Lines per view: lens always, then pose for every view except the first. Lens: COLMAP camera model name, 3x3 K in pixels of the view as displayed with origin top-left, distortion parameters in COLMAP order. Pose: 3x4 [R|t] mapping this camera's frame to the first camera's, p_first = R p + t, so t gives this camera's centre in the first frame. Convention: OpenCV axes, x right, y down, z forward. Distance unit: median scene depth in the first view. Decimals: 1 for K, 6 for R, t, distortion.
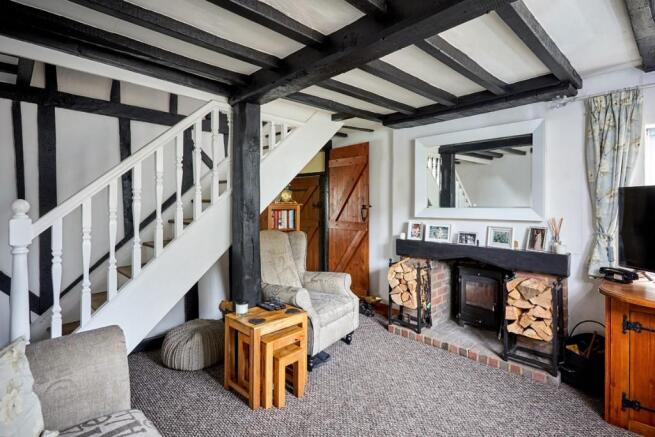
lens RADIAL K [[335.2, 0, 313.4], [0, 335.2, 210.6], [0, 0, 1]] dist [0.004792, 0.000881]
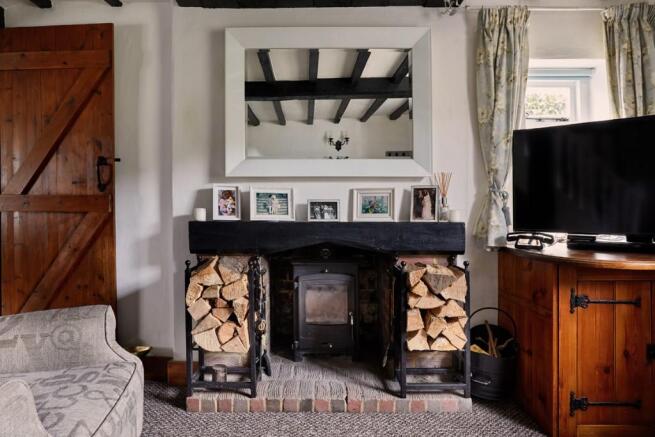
lens RADIAL K [[428.5, 0, 317.6], [0, 428.5, 211.0], [0, 0, 1]] dist [-0.042358, 0.029401]
pose [[0.691785, -0.014516, 0.721958, -0.094802], [0.016545, 0.999854, 0.004251, 0.084360], [-0.721914, 0.009004, 0.691924, 0.509955]]
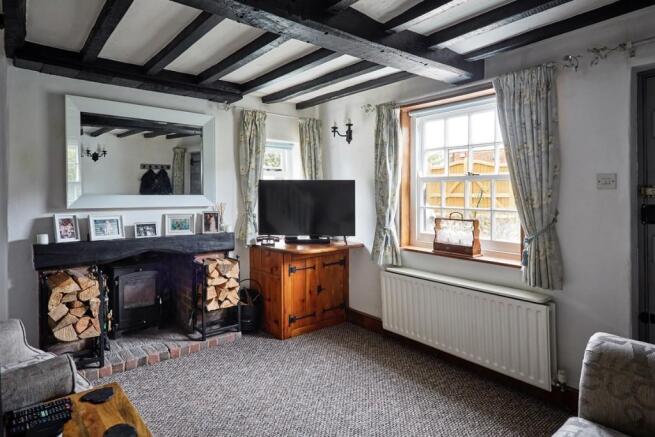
lens RADIAL K [[377.0, 0, 321.4], [0, 377.0, 197.8], [0, 0, 1]] dist [0.020534, -0.001264]
pose [[0.055494, -0.017465, 0.998306, -0.524566], [0.010581, 0.999801, 0.016903, -0.012990], [-0.998403, 0.009625, 0.055668, 0.509548]]
